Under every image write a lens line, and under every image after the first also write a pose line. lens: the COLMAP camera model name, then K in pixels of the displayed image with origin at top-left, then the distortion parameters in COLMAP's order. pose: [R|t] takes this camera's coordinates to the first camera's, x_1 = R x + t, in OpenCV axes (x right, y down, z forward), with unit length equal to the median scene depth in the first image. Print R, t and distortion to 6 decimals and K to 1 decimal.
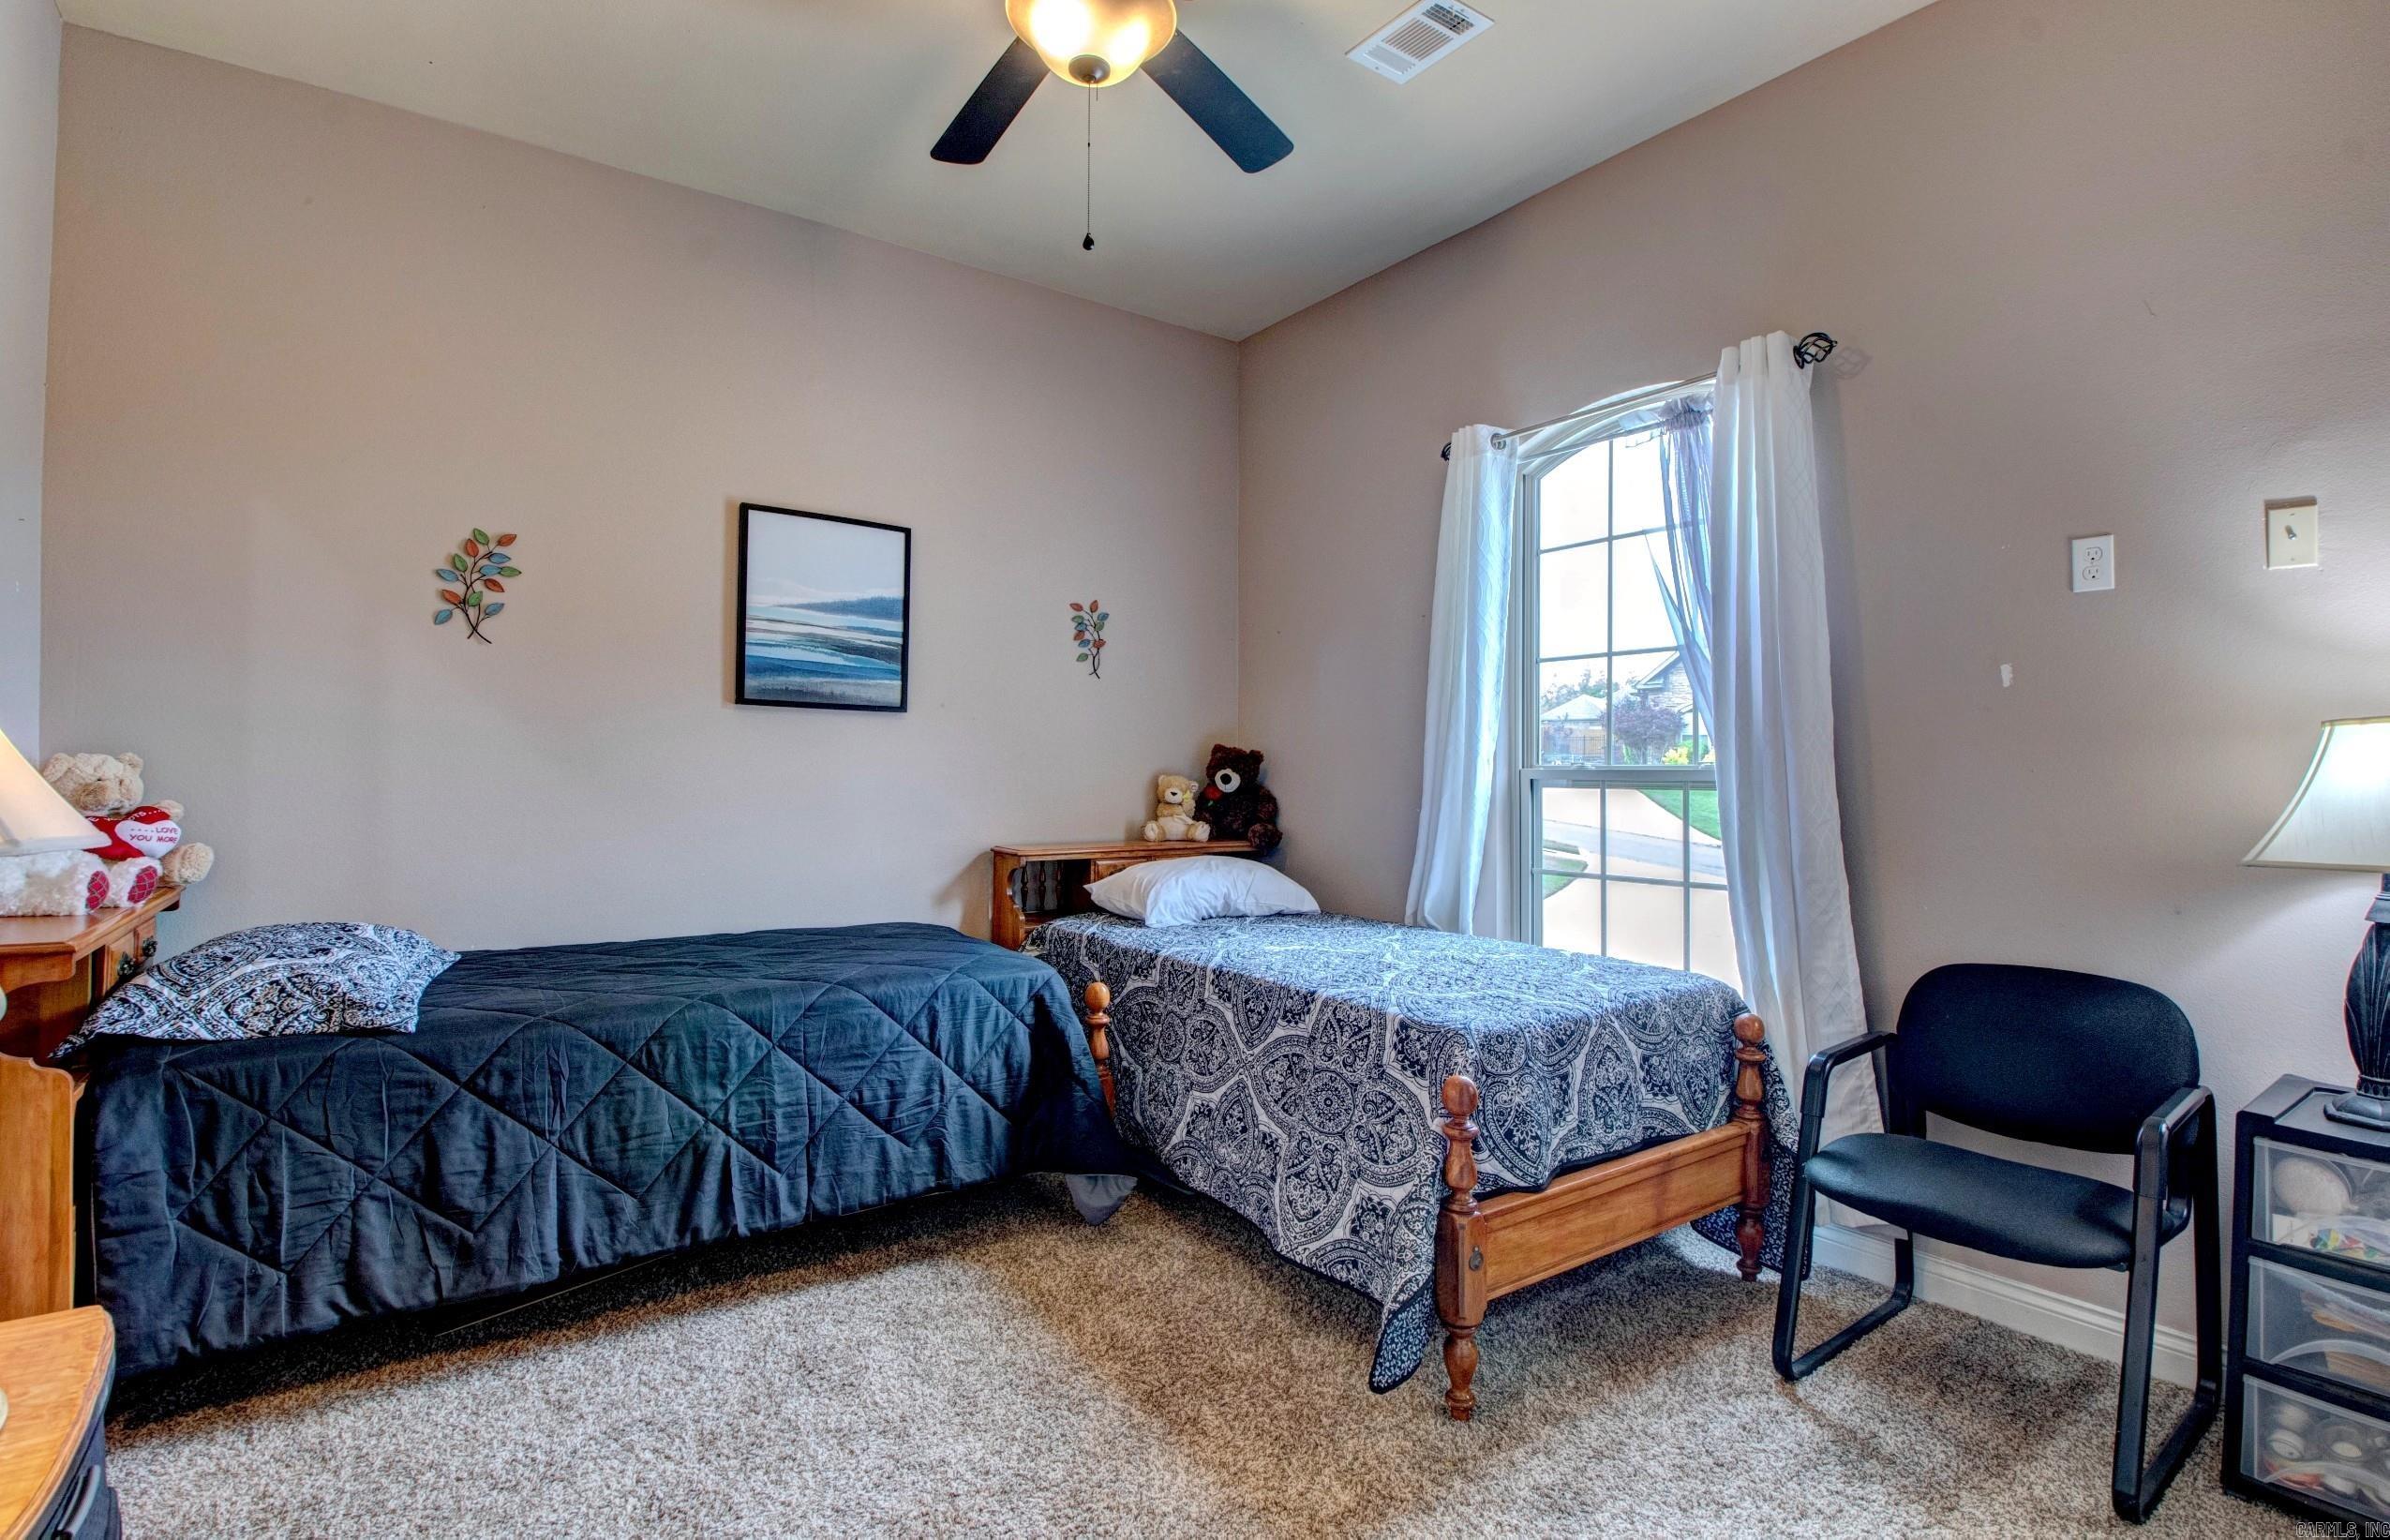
lens RADIAL K [[1118.8, 0, 1189.1], [0, 1118.8, 757.4], [0, 0, 1]] dist [0.015928, -0.029078]
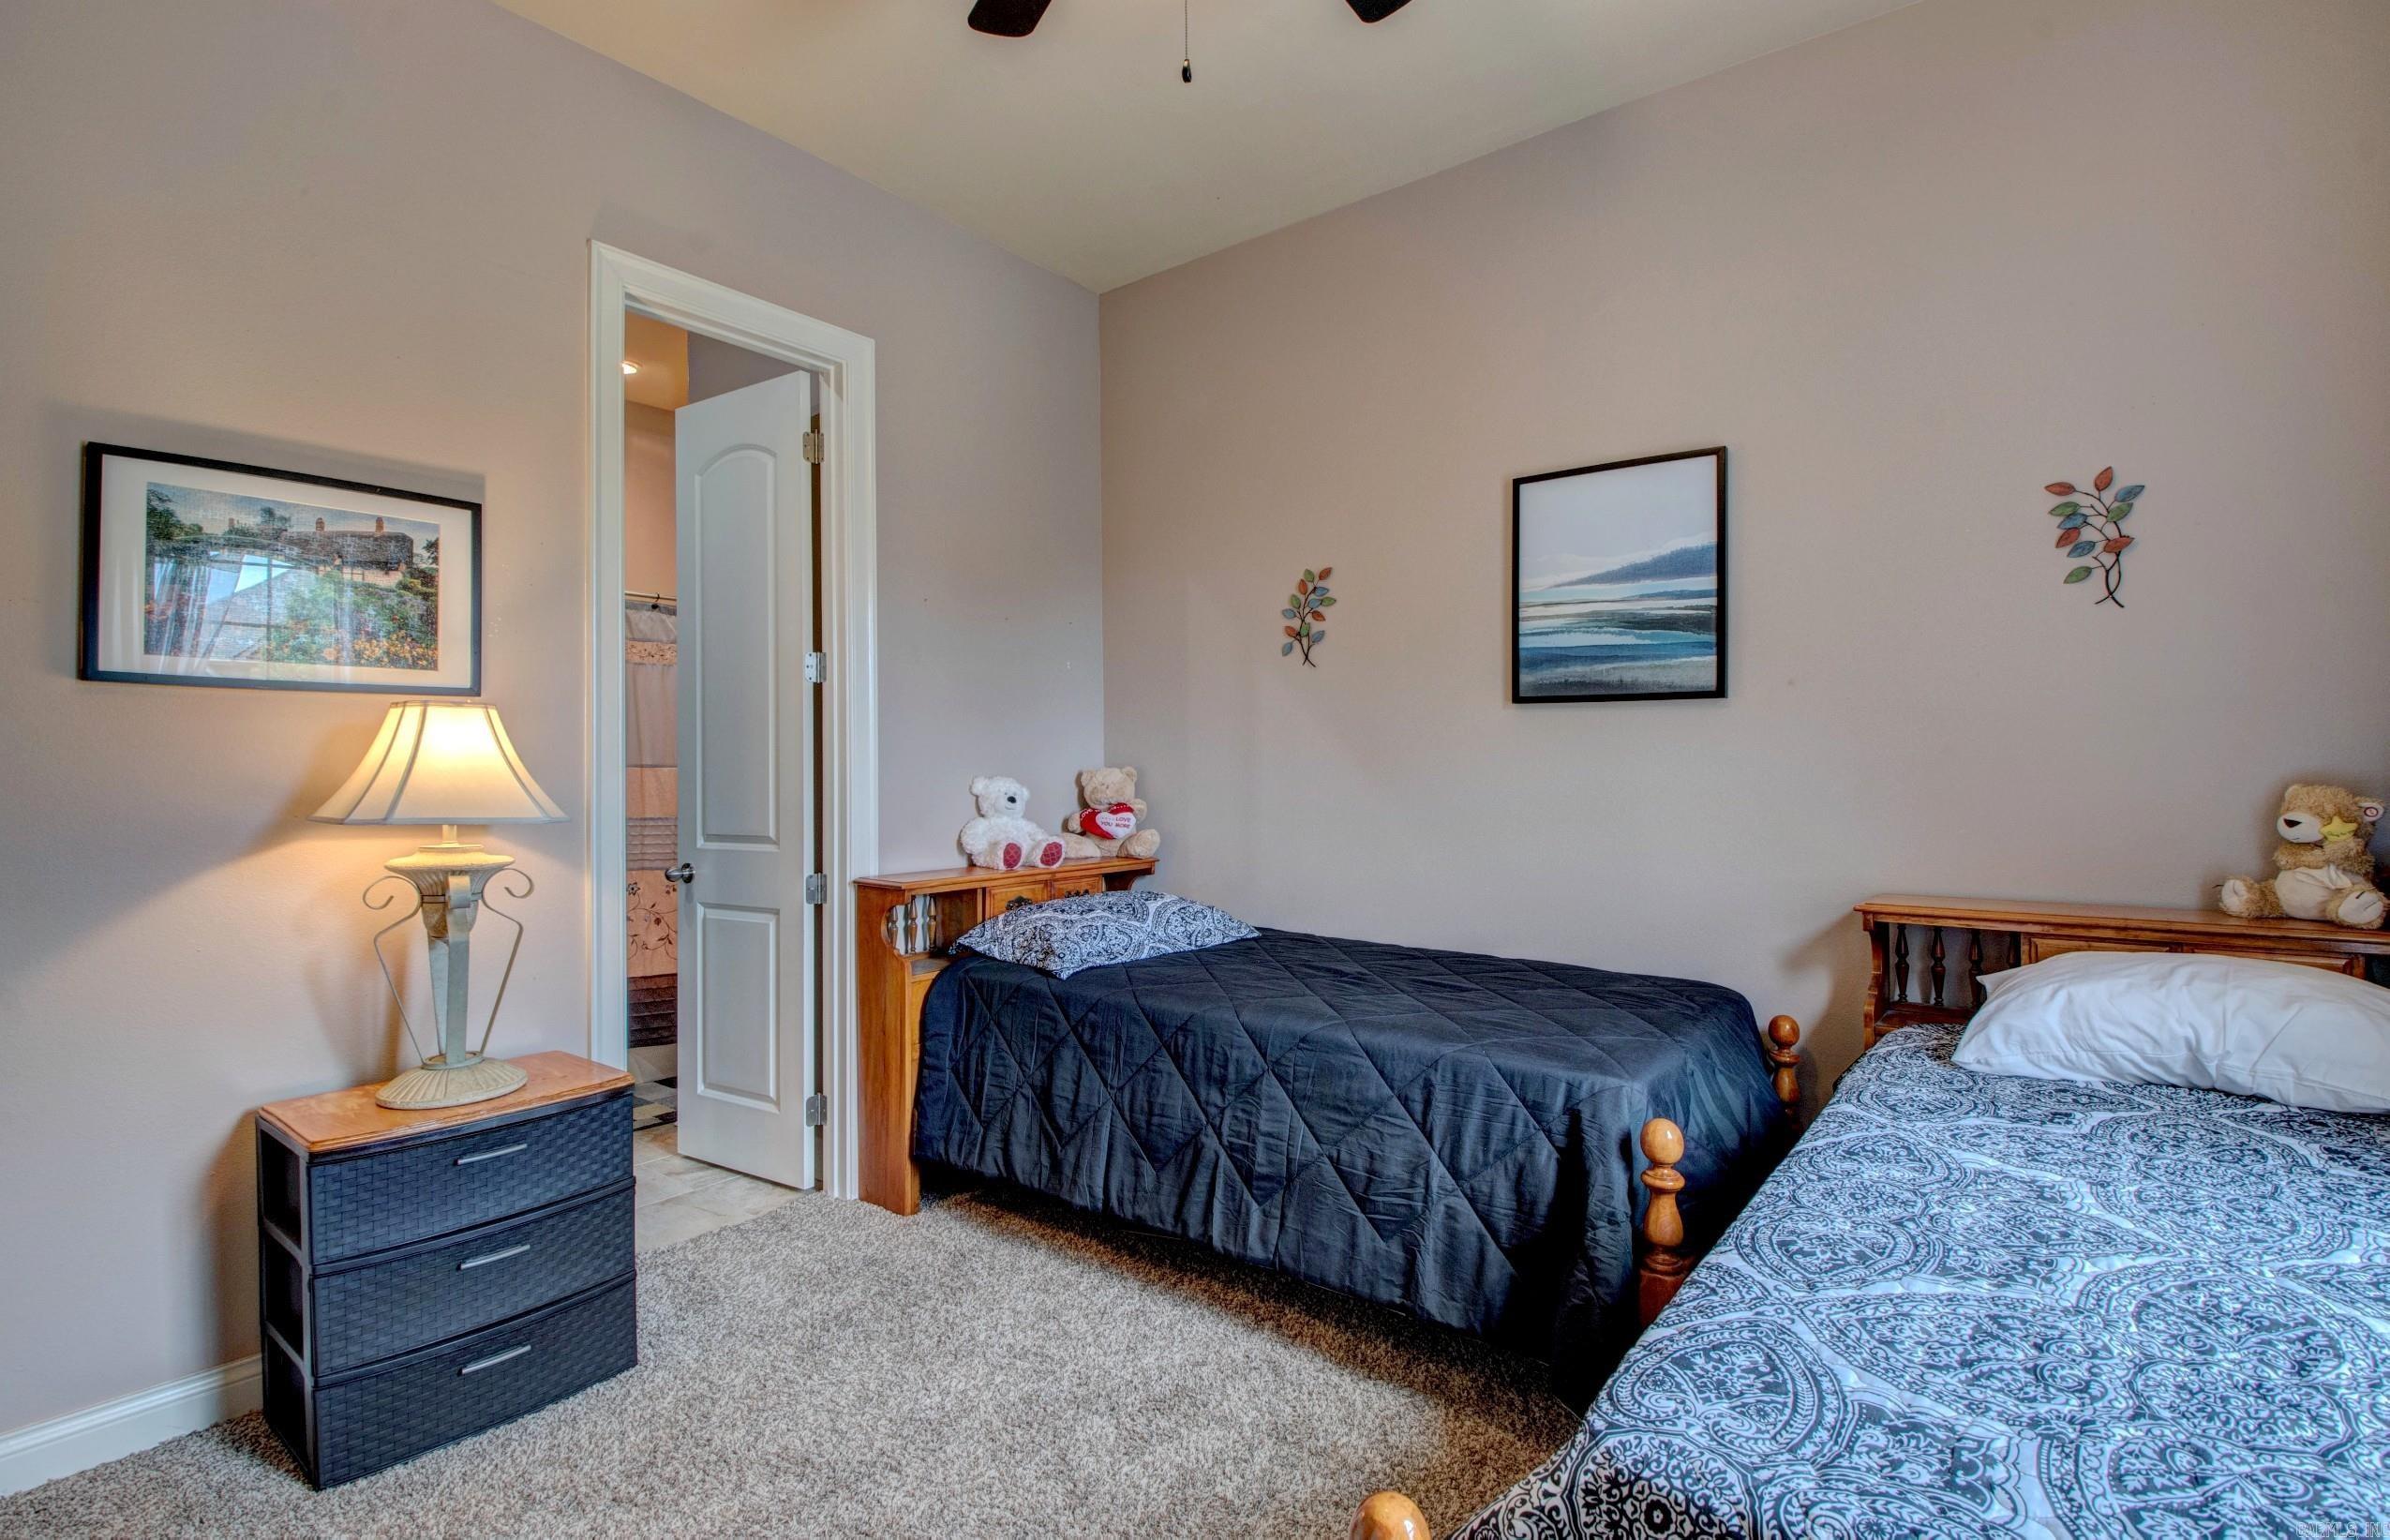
lens RADIAL K [[1118.8, 0, 1189.1], [0, 1118.8, 757.4], [0, 0, 1]] dist [0.015928, -0.029078]
pose [[0.271587, -0.019634, -0.962214, 0.472301], [0.013841, 0.999768, -0.016494, 0.008220], [0.962314, -0.008839, 0.271795, 0.610198]]
